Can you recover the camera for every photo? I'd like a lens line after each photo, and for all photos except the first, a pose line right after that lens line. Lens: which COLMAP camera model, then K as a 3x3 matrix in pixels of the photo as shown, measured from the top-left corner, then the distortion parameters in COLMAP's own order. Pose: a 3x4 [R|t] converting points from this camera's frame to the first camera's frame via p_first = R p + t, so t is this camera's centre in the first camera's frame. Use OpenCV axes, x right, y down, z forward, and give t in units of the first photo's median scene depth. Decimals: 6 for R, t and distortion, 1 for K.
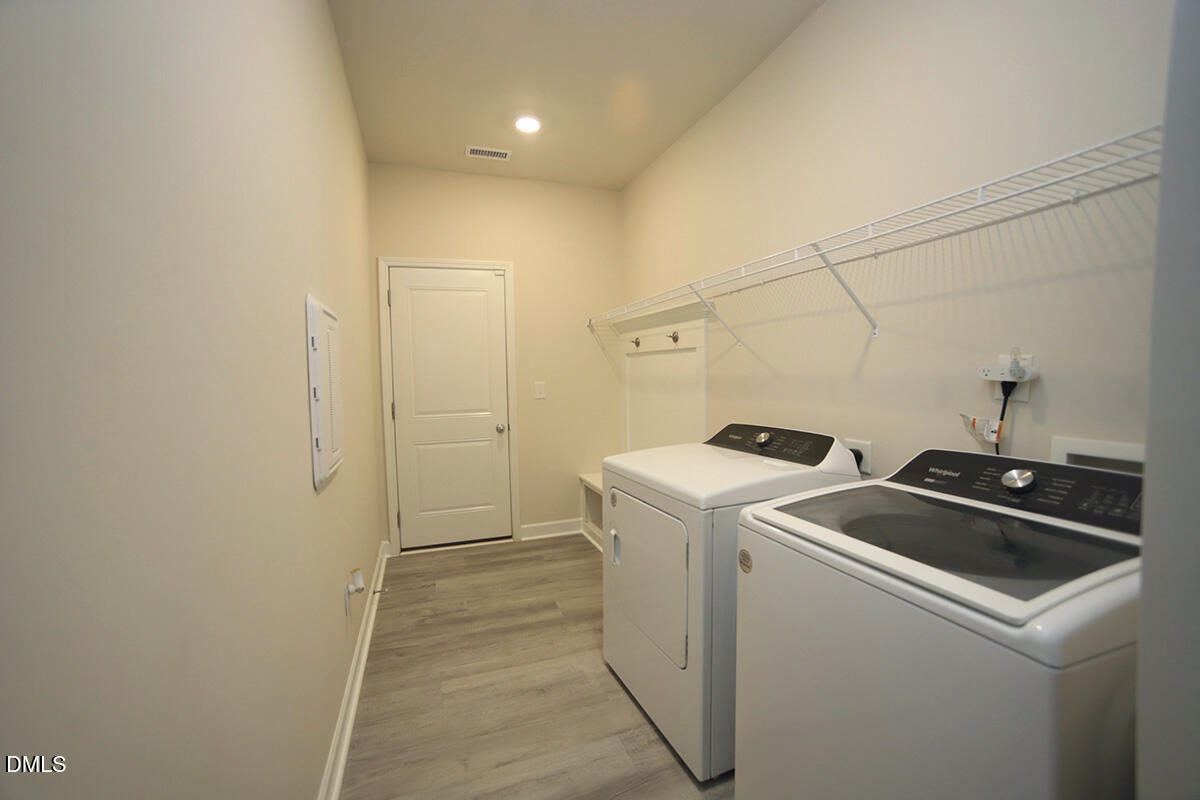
lens RADIAL K [[480.4, 0, 600.2], [0, 480.4, 402.1], [0, 0, 1]] dist [-0.057728, 0.024993]
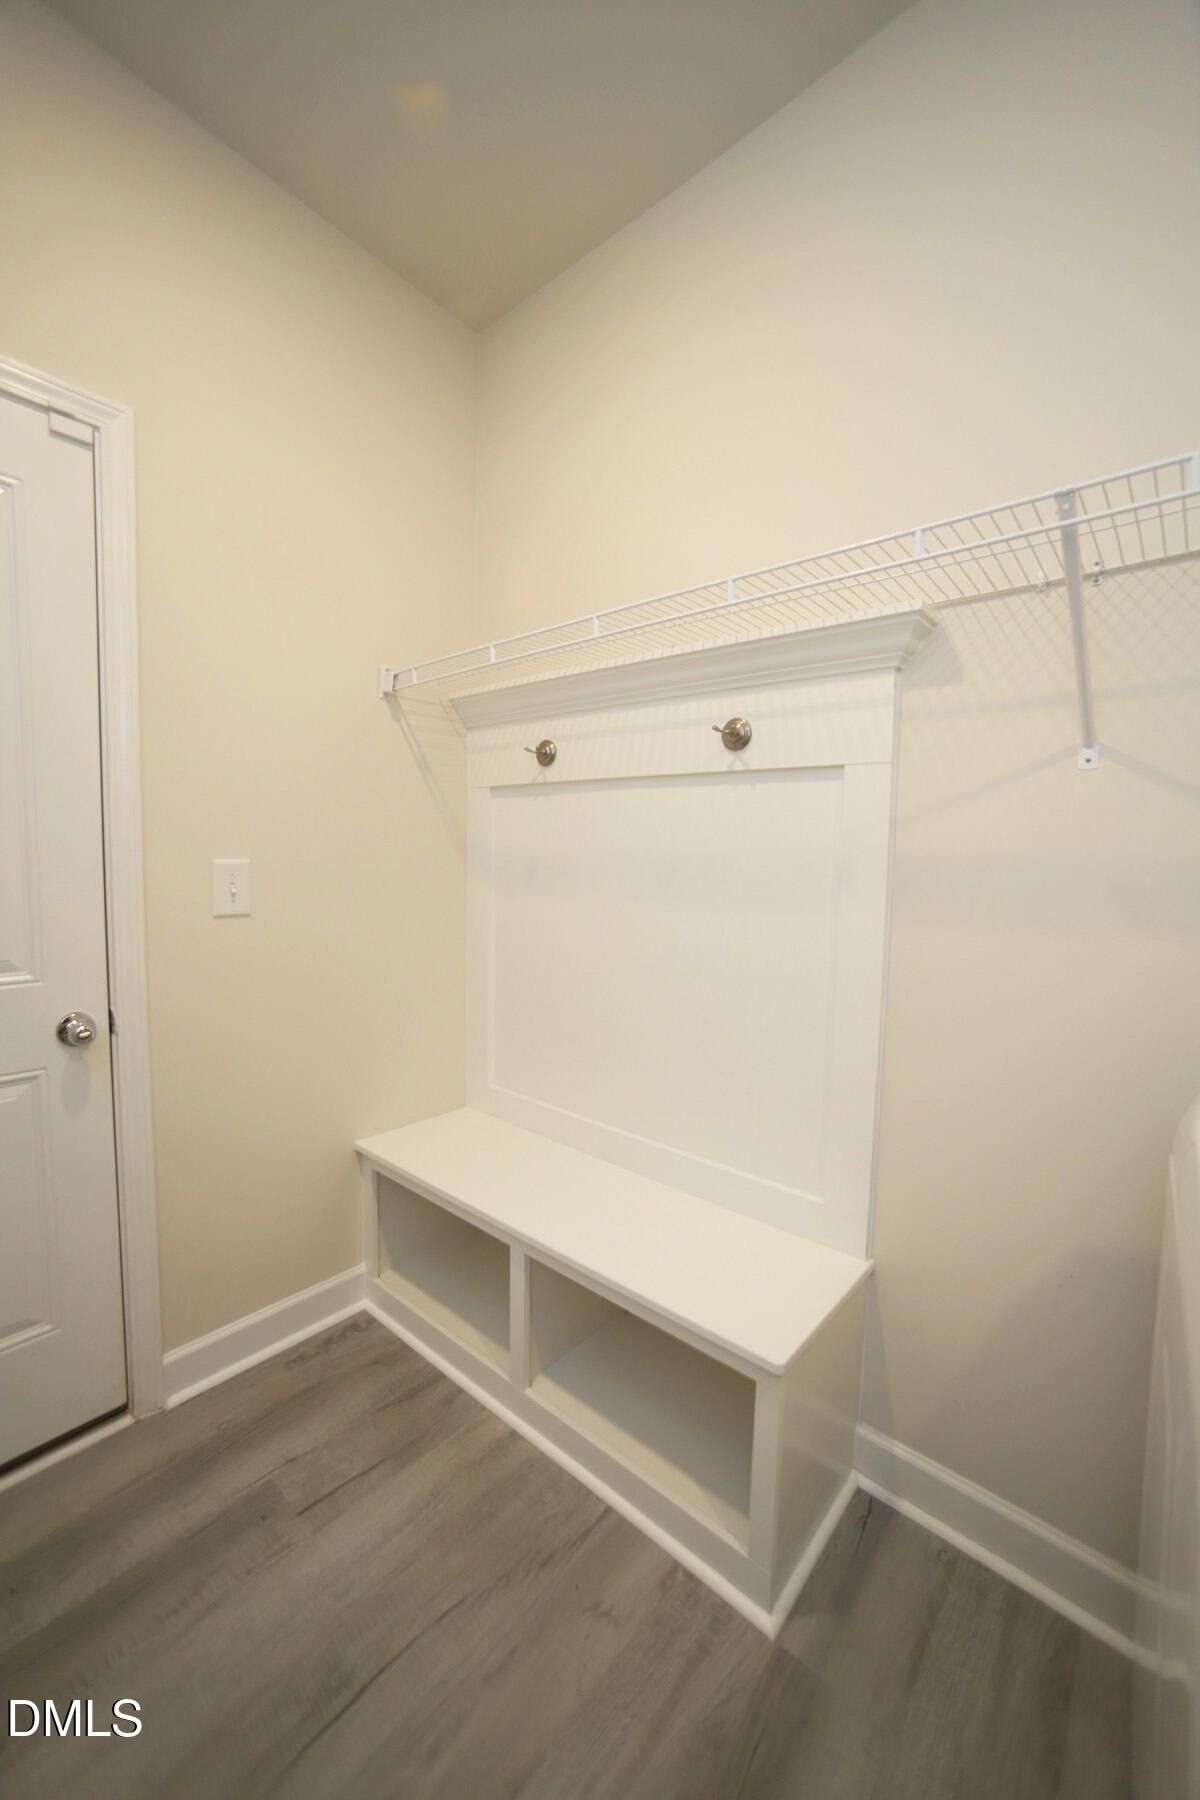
lens RADIAL K [[720.6, 0, 599.5], [0, 720.6, 909.6], [0, 0, 1]] dist [-0.057728, 0.024993]
pose [[0.881238, -0.002358, 0.472667, -0.135472], [-0.005335, 0.999874, 0.014934, -0.018950], [-0.472643, -0.015682, 0.881115, 0.518967]]
